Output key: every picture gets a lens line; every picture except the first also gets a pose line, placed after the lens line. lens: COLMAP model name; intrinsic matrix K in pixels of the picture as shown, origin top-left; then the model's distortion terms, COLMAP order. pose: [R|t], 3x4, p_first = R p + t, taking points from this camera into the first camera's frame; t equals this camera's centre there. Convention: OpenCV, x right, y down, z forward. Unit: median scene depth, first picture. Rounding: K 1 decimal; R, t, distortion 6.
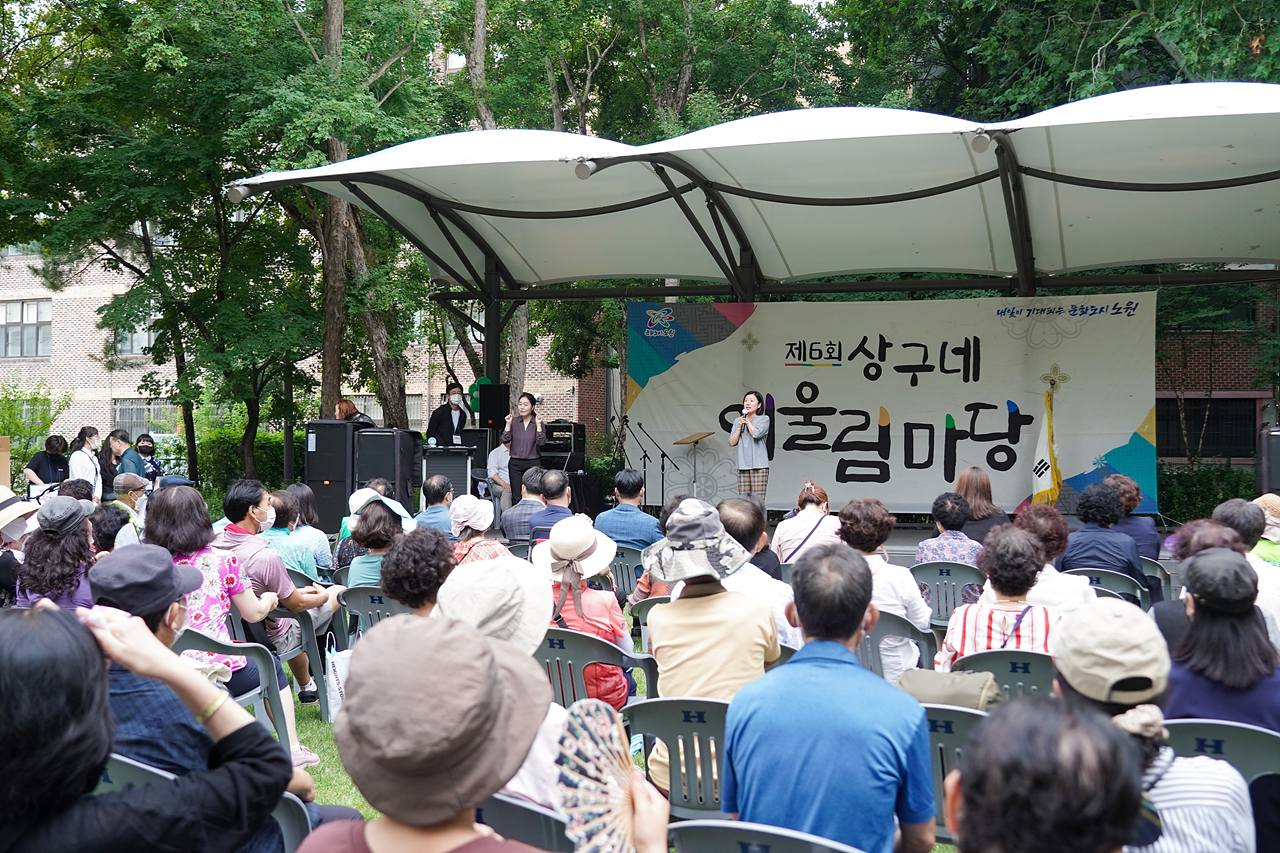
lens RADIAL K [[1406.6, 0, 733.9], [0, 1406.6, 427.5], [0, 0, 1]] dist [0.006338, 0.006459]
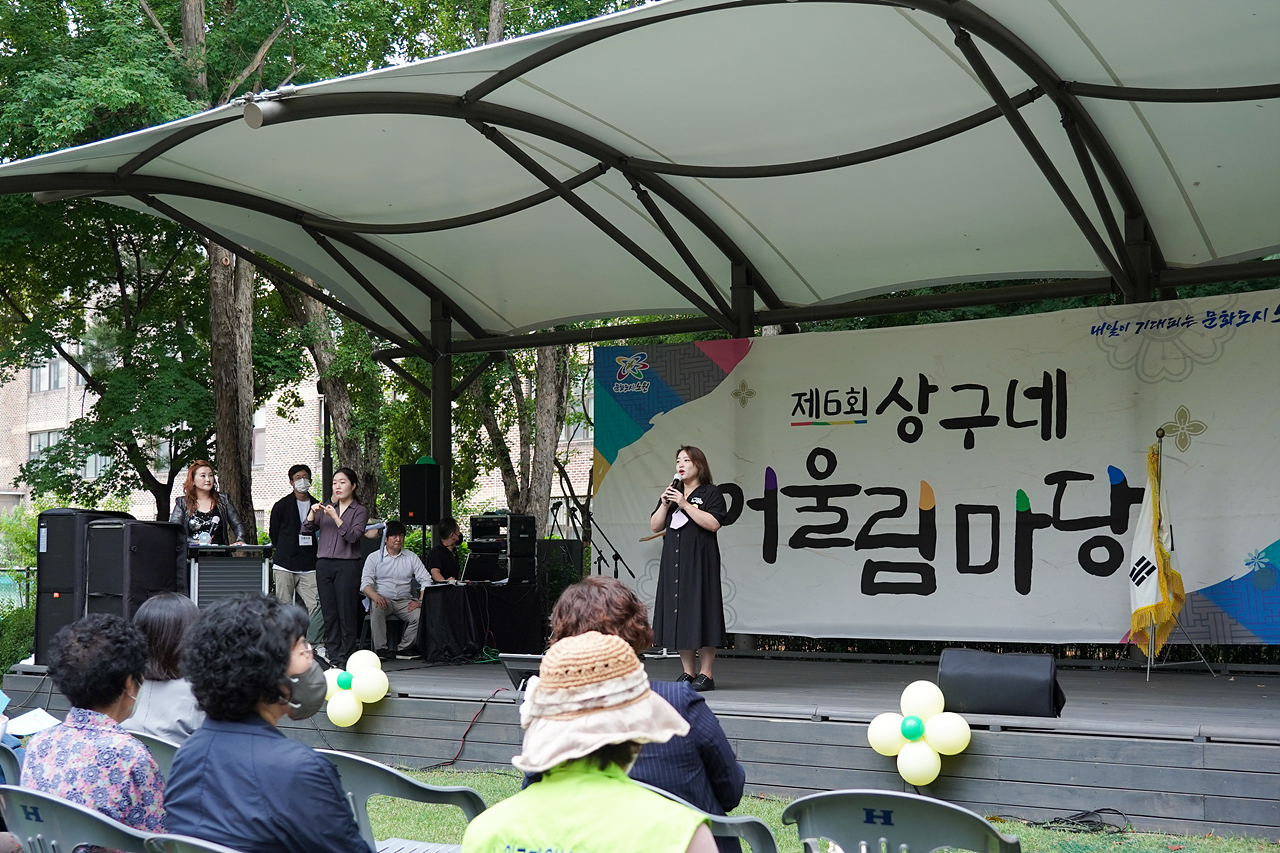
lens RADIAL K [[1515.9, 0, 679.1], [0, 1515.9, 487.2], [0, 0, 1]] dist [0.028287, -0.041376]
pose [[0.957895, -0.022073, -0.286271, 0.199816], [0.012422, 0.999293, -0.035487, 0.012204], [0.286851, 0.030437, 0.957491, 0.275536]]
